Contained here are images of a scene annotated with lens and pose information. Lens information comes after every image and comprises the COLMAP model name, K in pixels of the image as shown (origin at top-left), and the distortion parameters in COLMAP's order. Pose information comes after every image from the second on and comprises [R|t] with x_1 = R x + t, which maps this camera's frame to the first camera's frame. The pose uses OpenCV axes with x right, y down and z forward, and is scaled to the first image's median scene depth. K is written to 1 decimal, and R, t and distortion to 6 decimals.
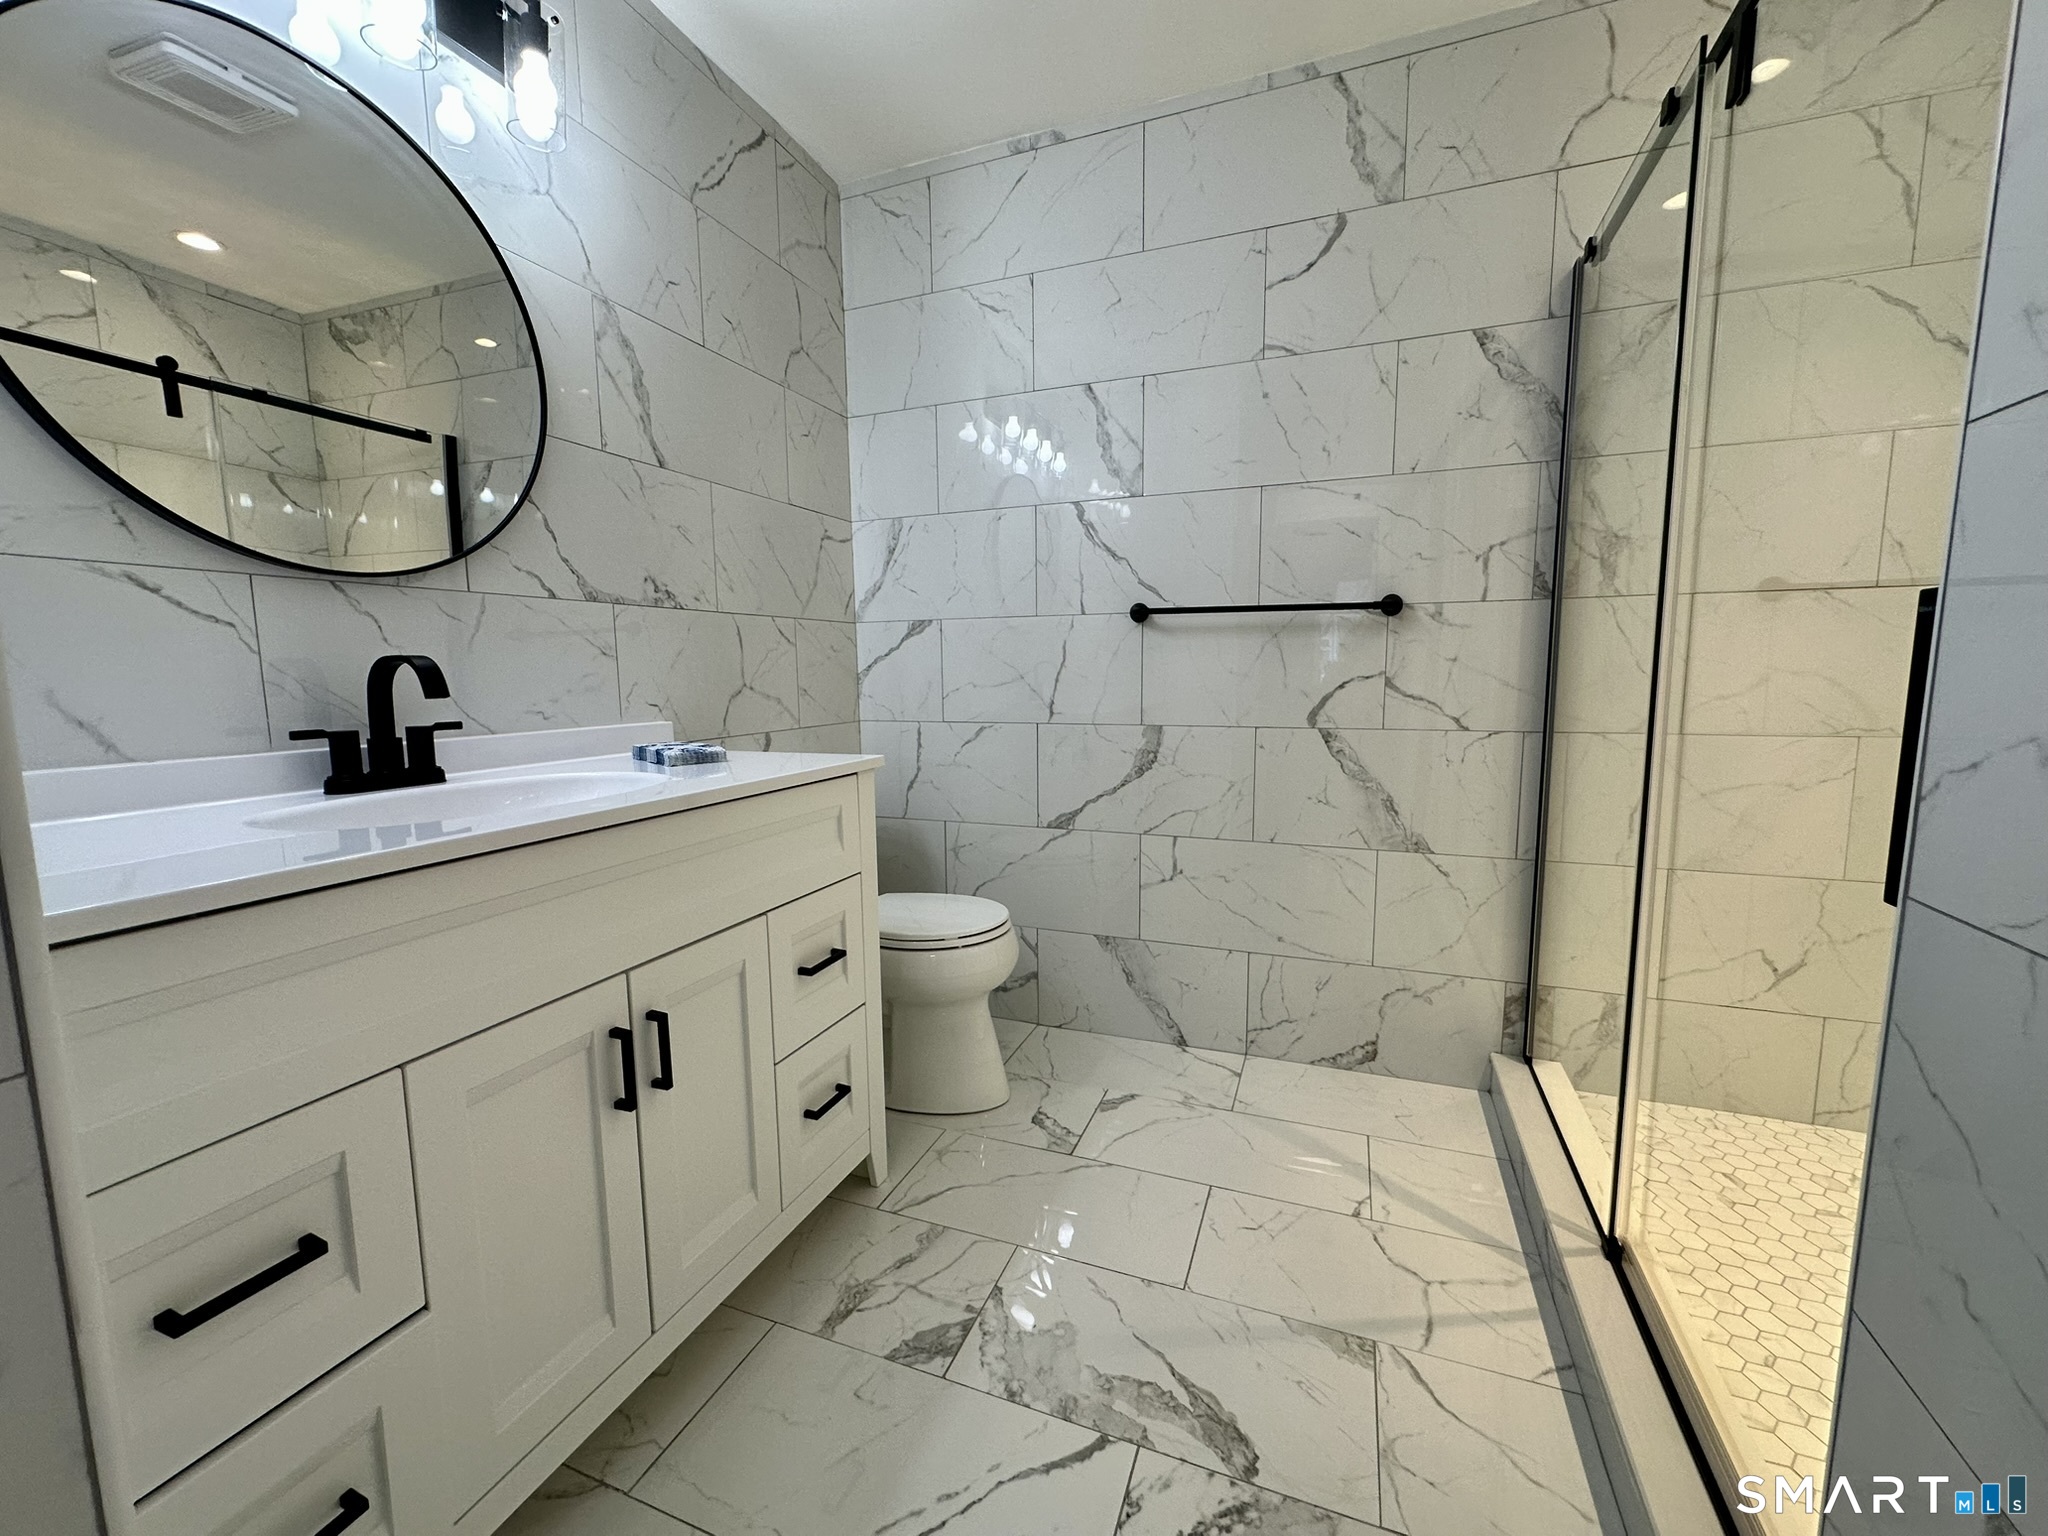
lens RADIAL K [[820.7, 0, 1021.1], [0, 820.7, 766.6], [0, 0, 1]] dist [0.000610, 0.000124]
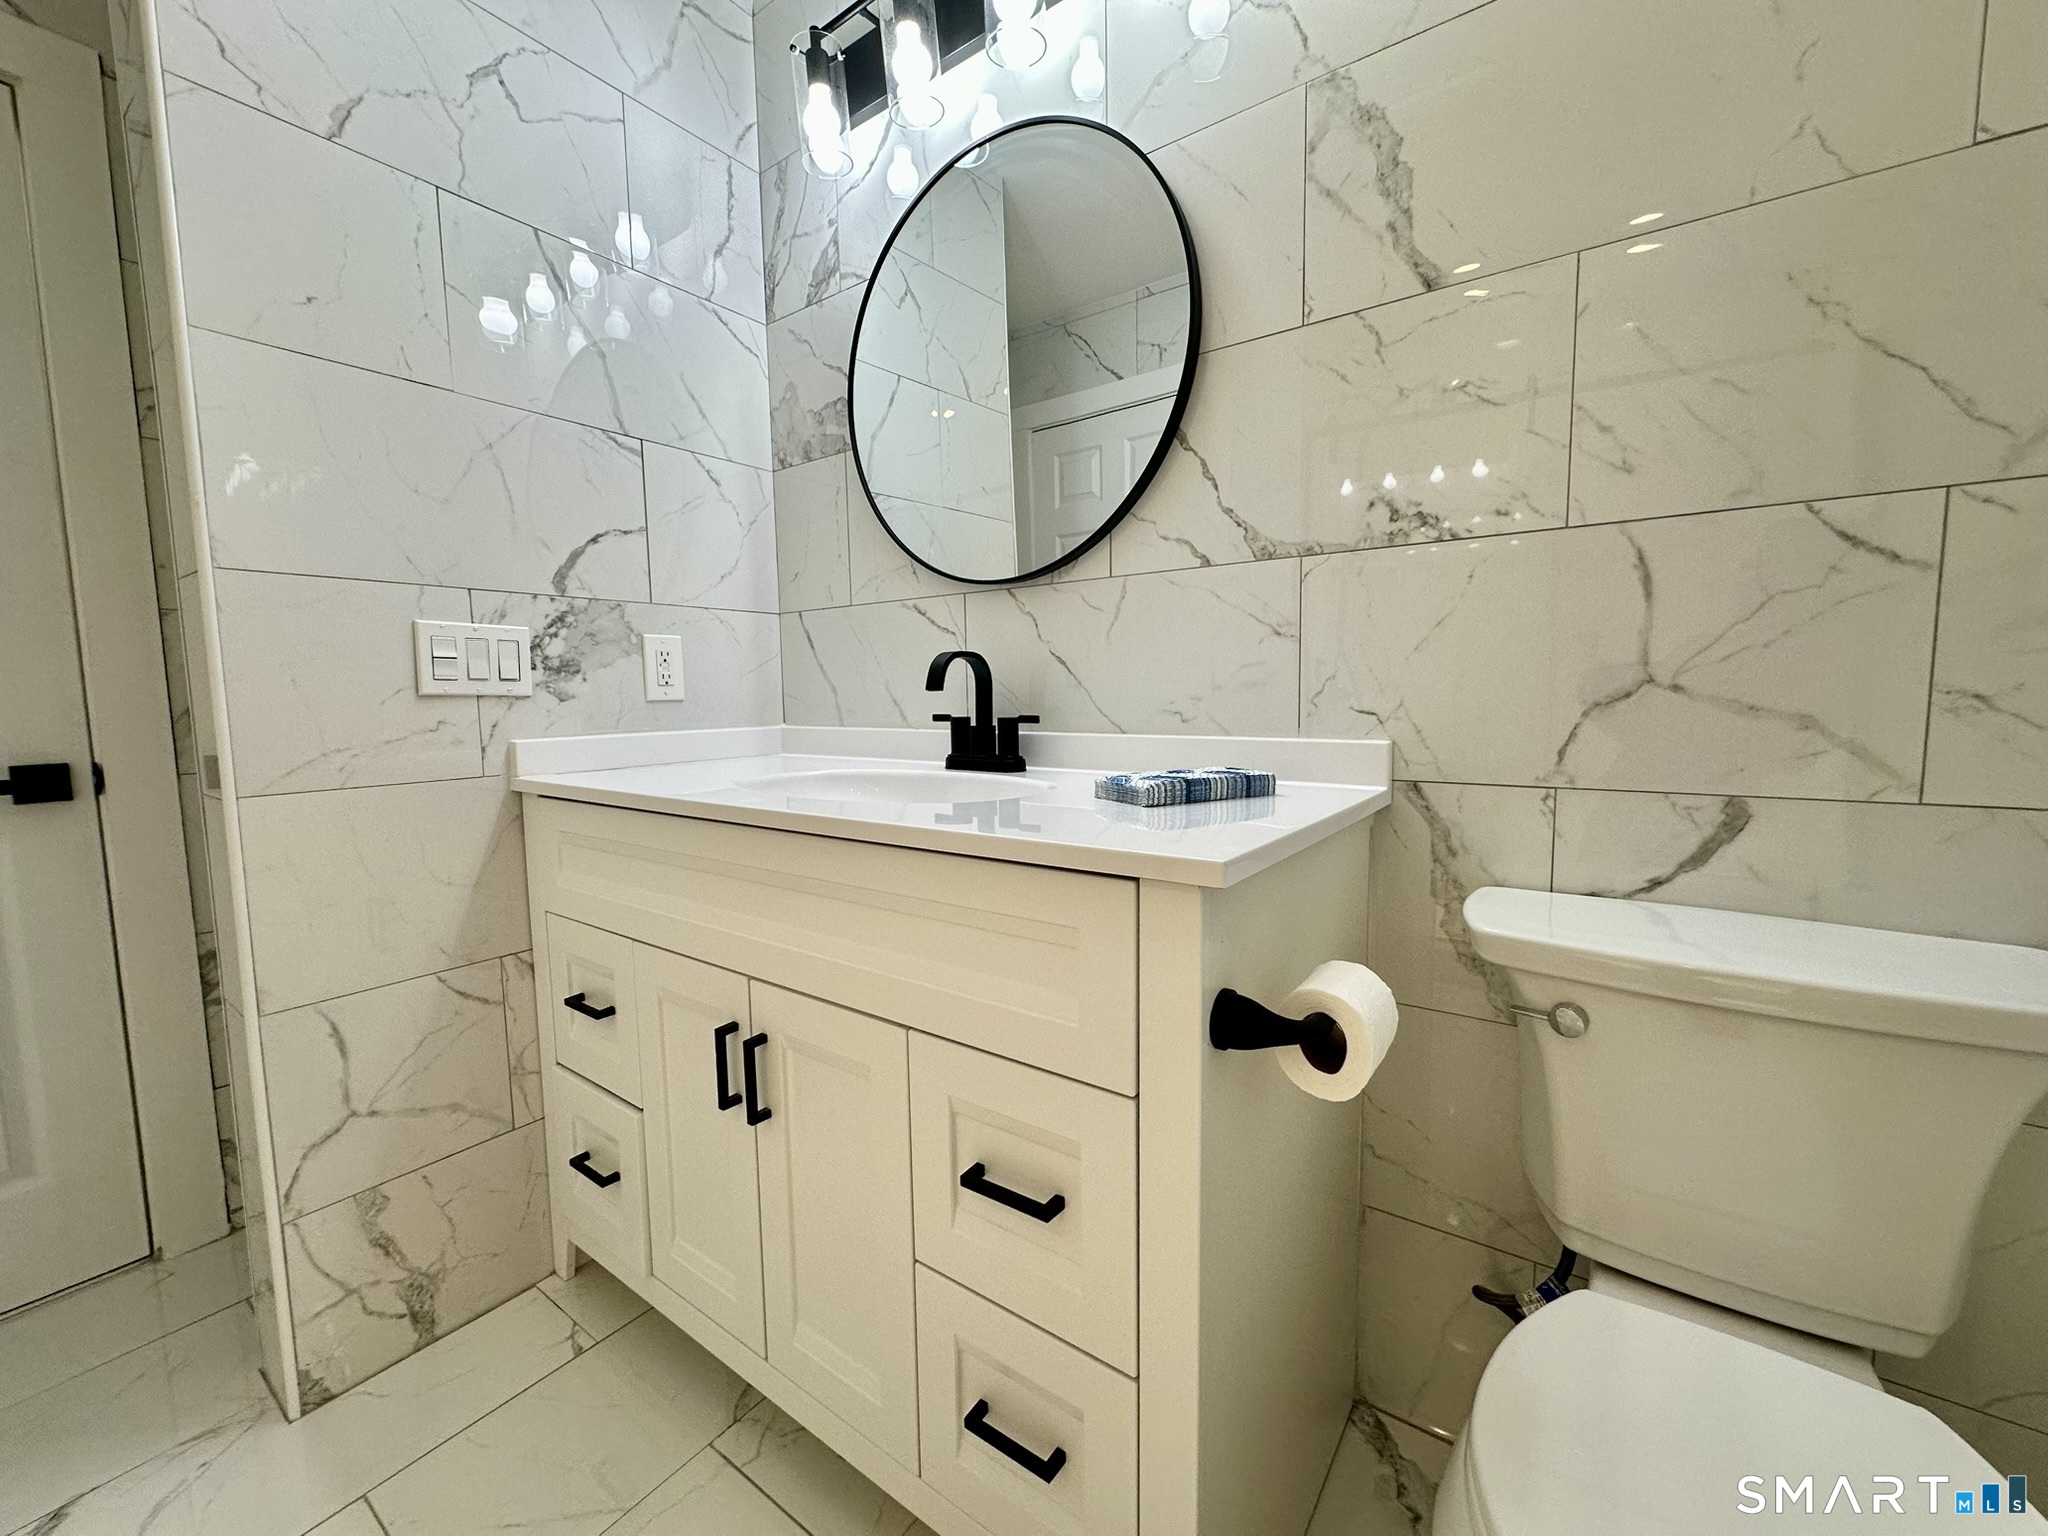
lens RADIAL K [[820.7, 0, 1021.1], [0, 820.7, 766.6], [0, 0, 1]] dist [0.000610, 0.000124]
pose [[-0.244339, 0.102741, -0.964232, 0.230690], [-0.098538, 0.986593, 0.130093, -0.100879], [0.964670, 0.126800, -0.230939, 1.016719]]
